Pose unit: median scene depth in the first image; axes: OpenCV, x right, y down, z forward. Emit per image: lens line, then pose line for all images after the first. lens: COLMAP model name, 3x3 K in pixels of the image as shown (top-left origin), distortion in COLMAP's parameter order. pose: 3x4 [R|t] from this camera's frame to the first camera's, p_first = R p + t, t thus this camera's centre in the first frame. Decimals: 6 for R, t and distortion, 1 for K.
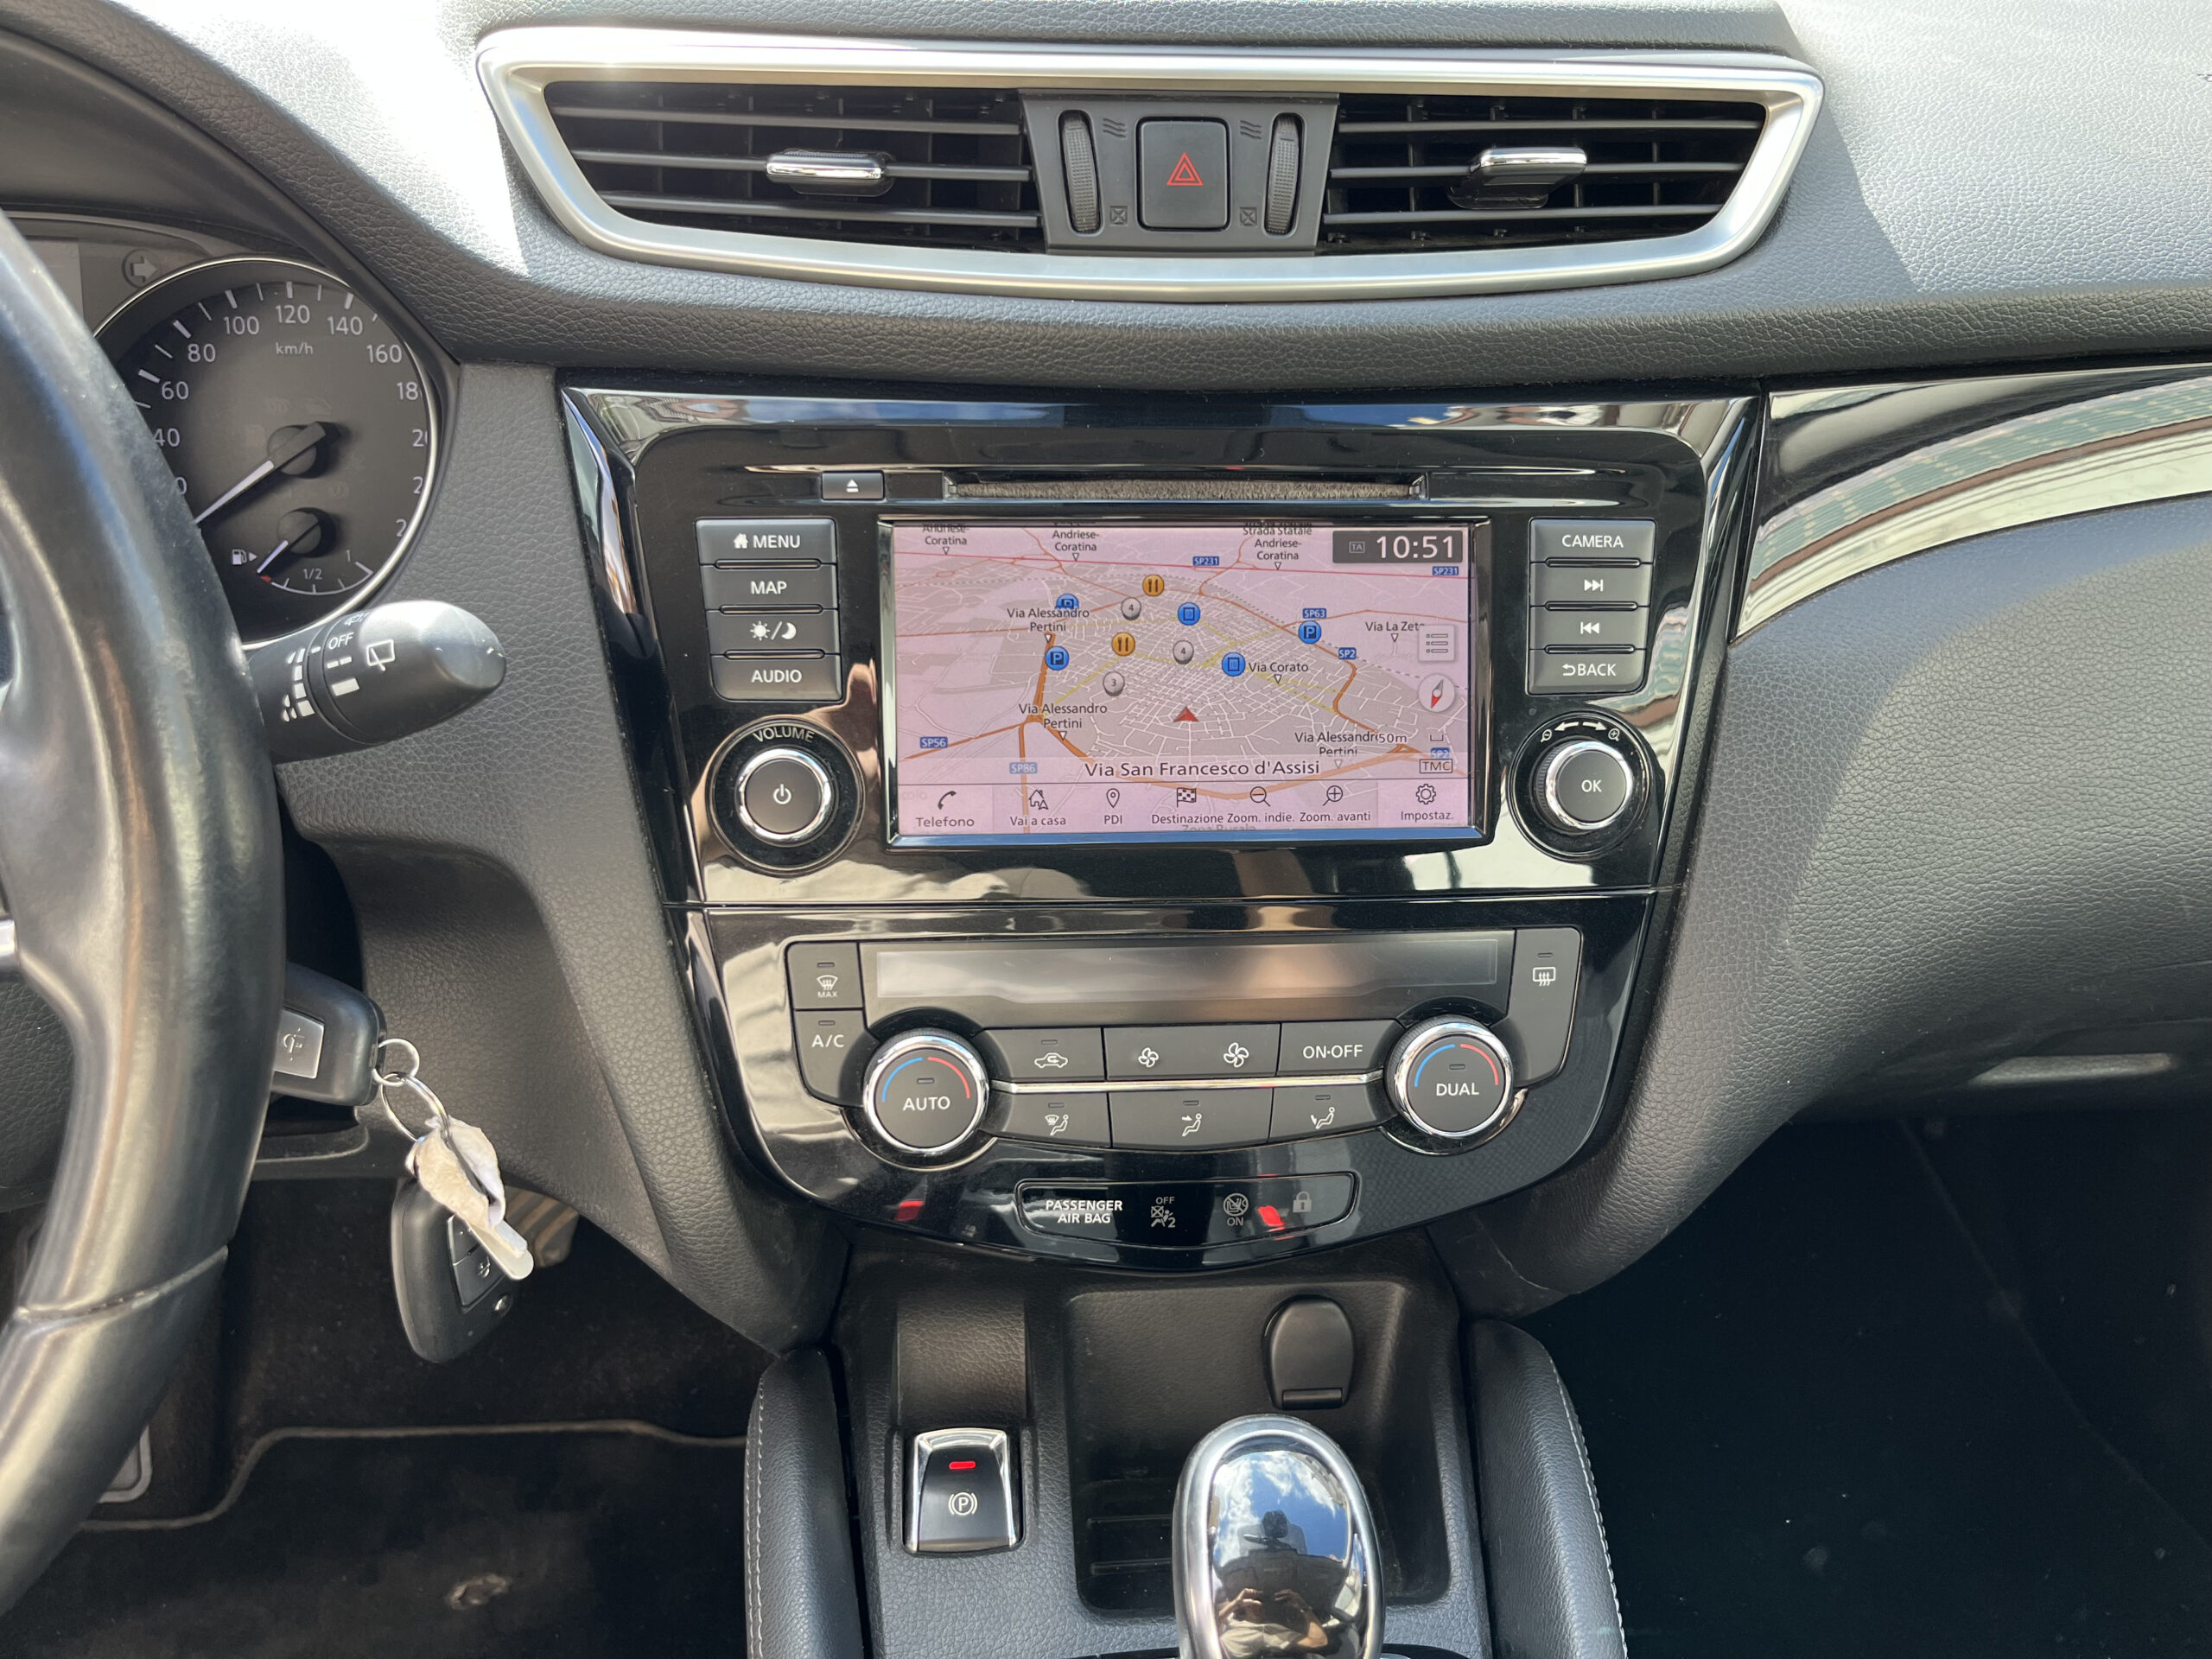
lens RADIAL K [[1699.8, 0, 1106.0], [0, 1699.8, 829.5], [0, 0, 1]] dist [0.060969, -0.088054]
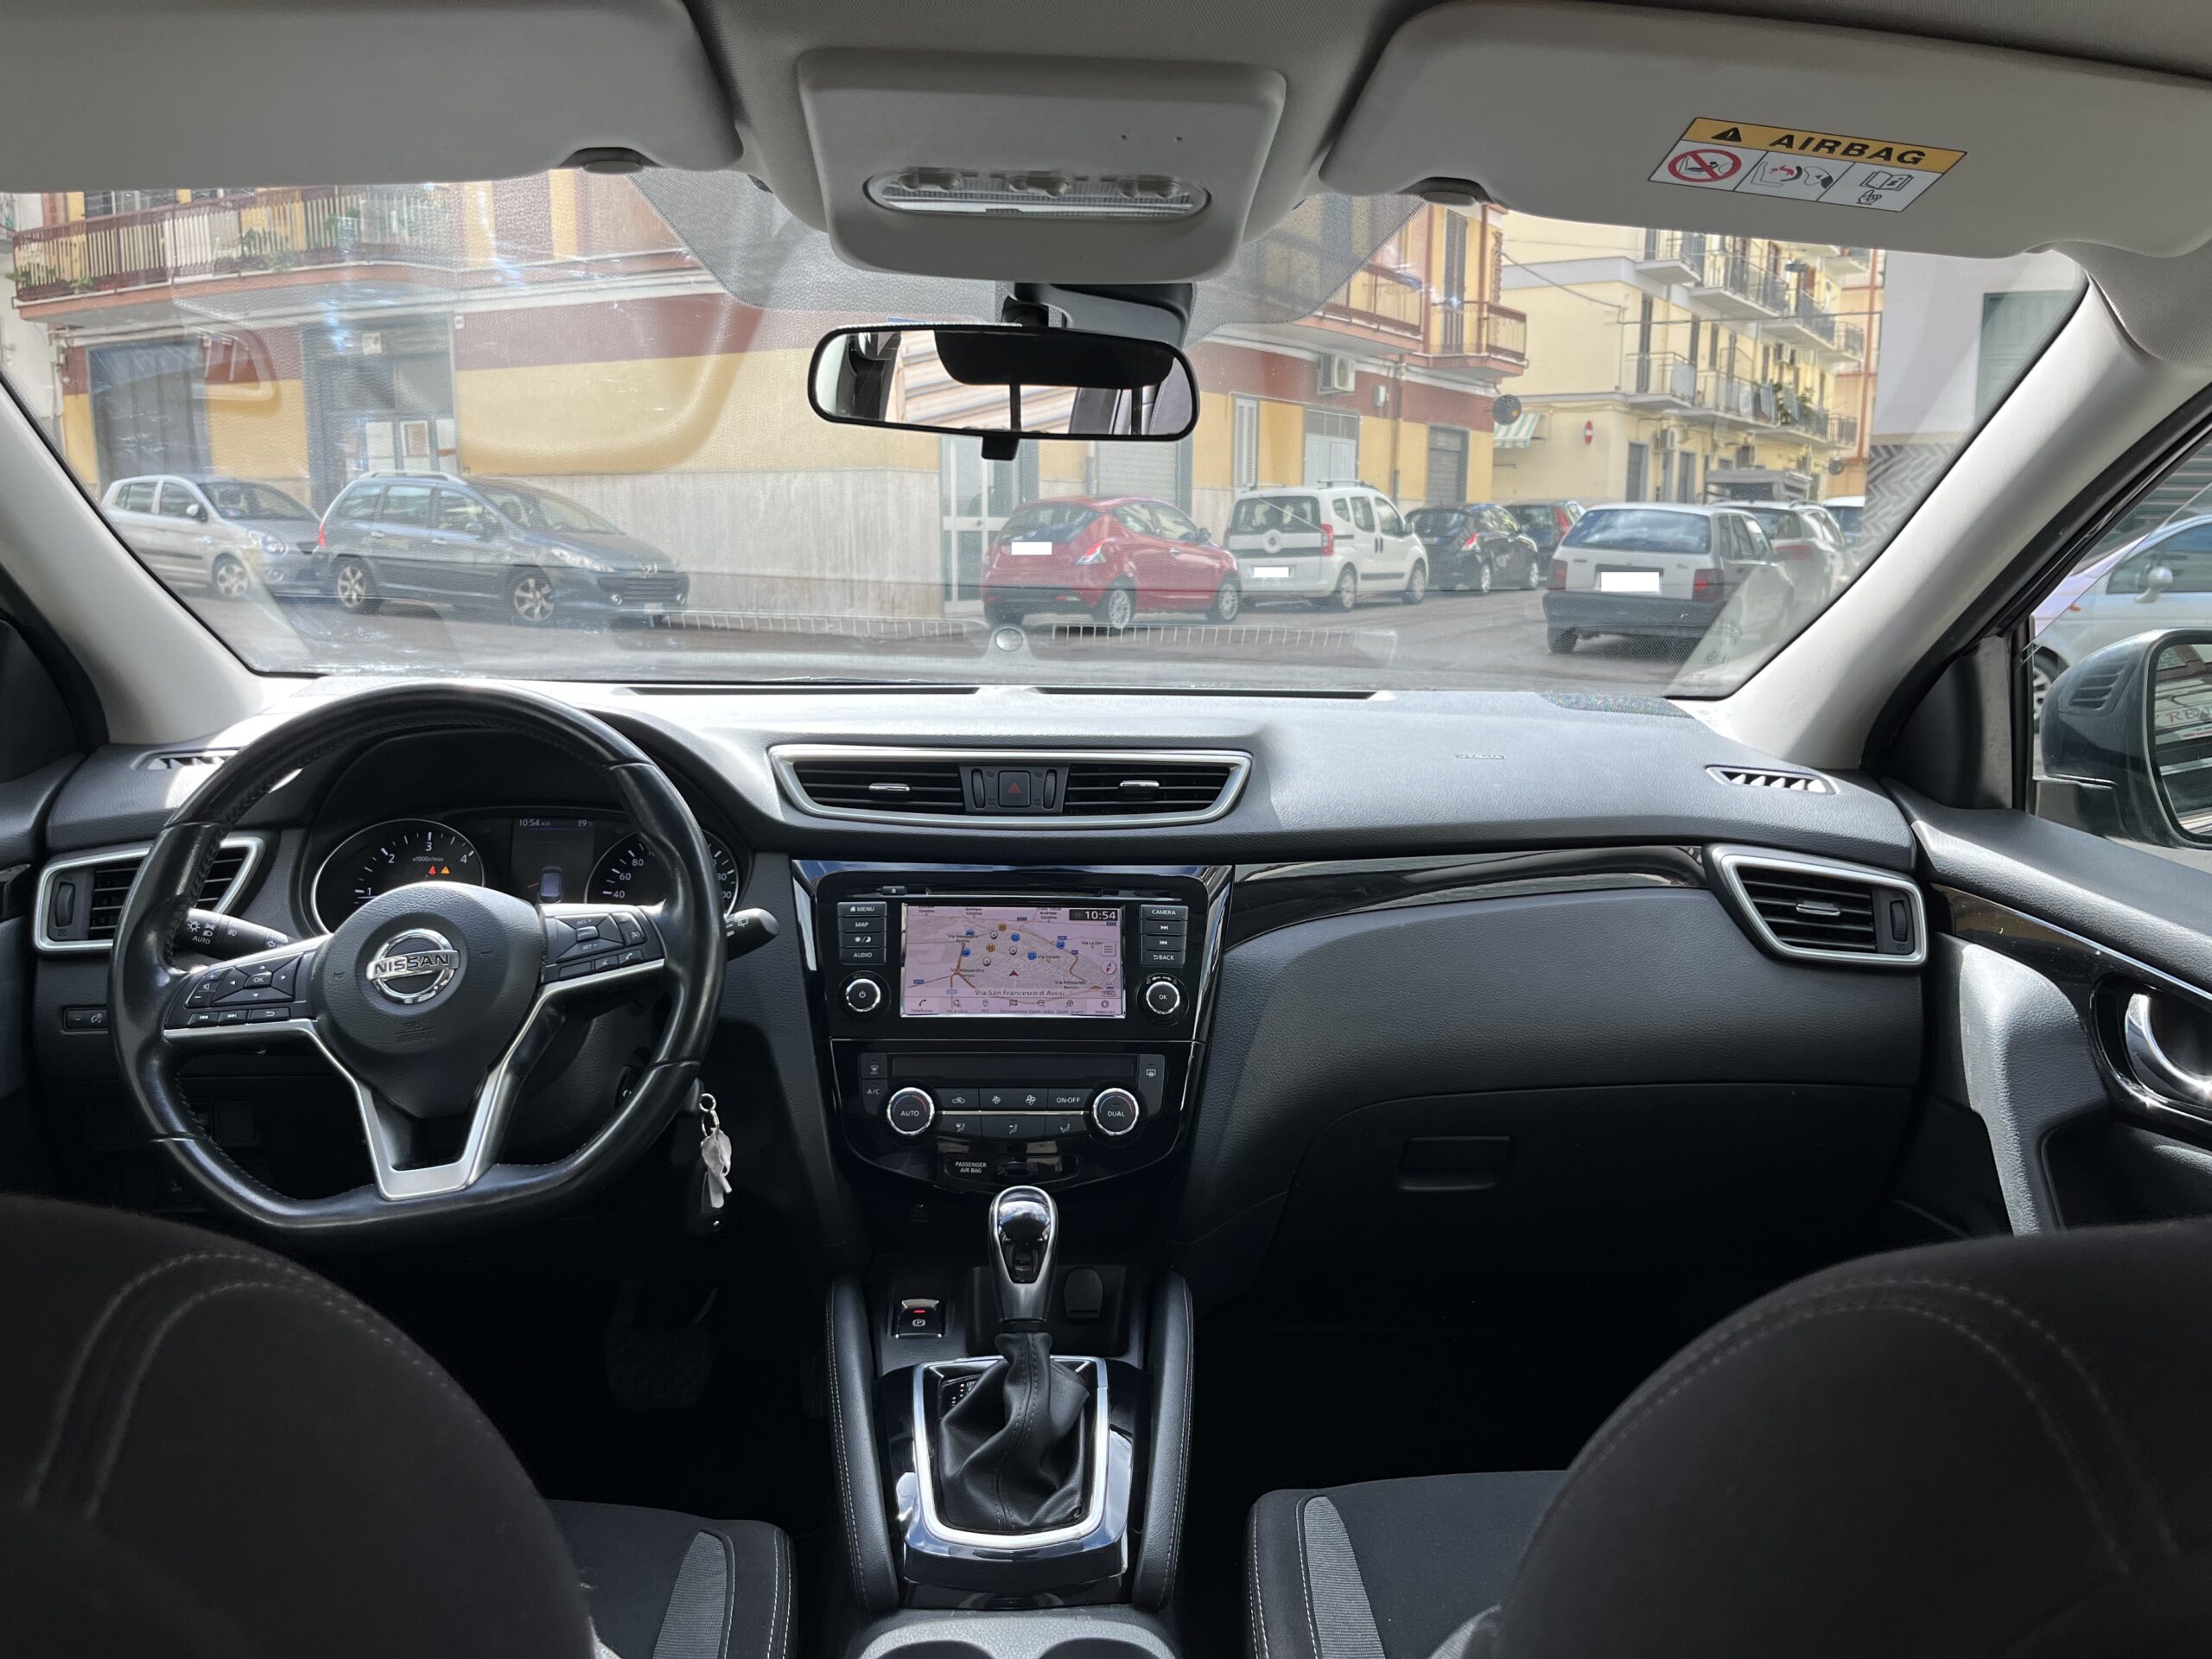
lens RADIAL K [[1699.8, 0, 1106.0], [0, 1699.8, 829.5], [0, 0, 1]] dist [0.060969, -0.088054]
pose [[0.999937, -0.005236, -0.009971, 0.221789], [0.001026, 0.924014, -0.382358, 0.751564], [0.011216, 0.382323, 0.923961, -1.566386]]
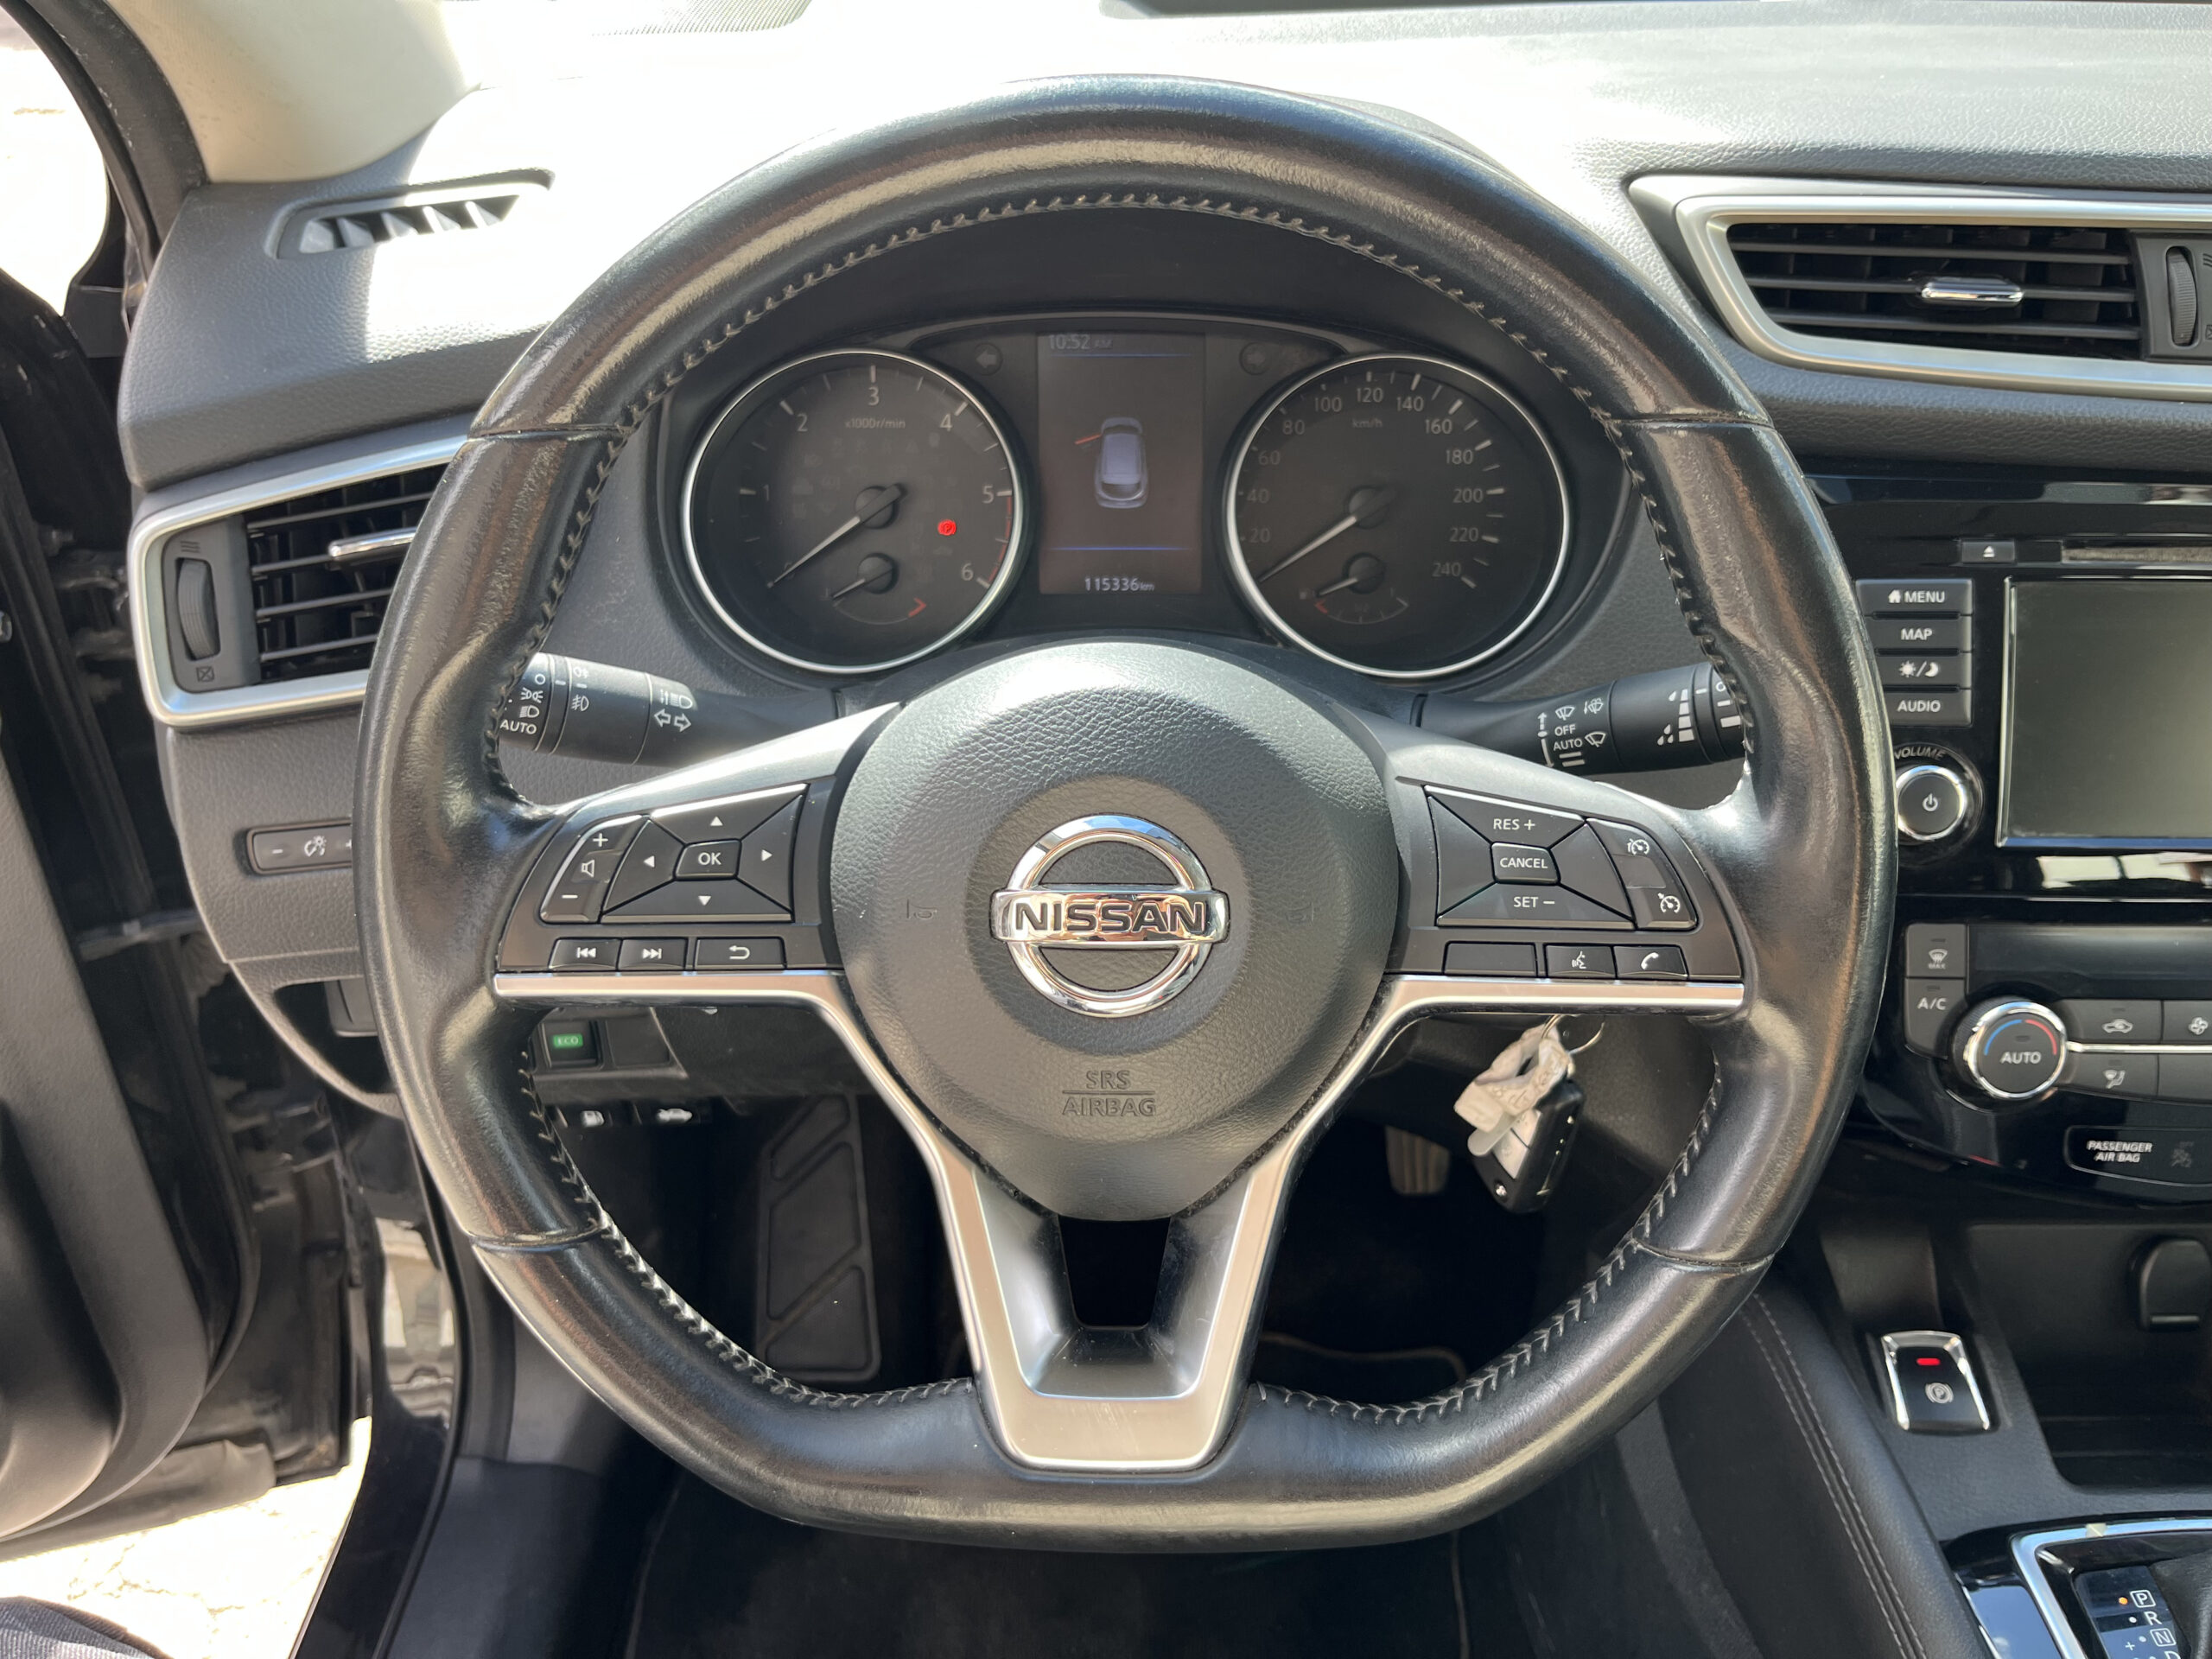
lens RADIAL K [[1706.1, 0, 1114.5], [0, 1706.1, 812.5], [0, 0, 1]] dist [0.063095, -0.098111]
pose [[0.997233, 0.020435, -0.071475, -0.661579], [-0.019755, 0.999753, 0.010211, -0.013961], [0.071666, -0.008771, 0.997390, -0.271167]]
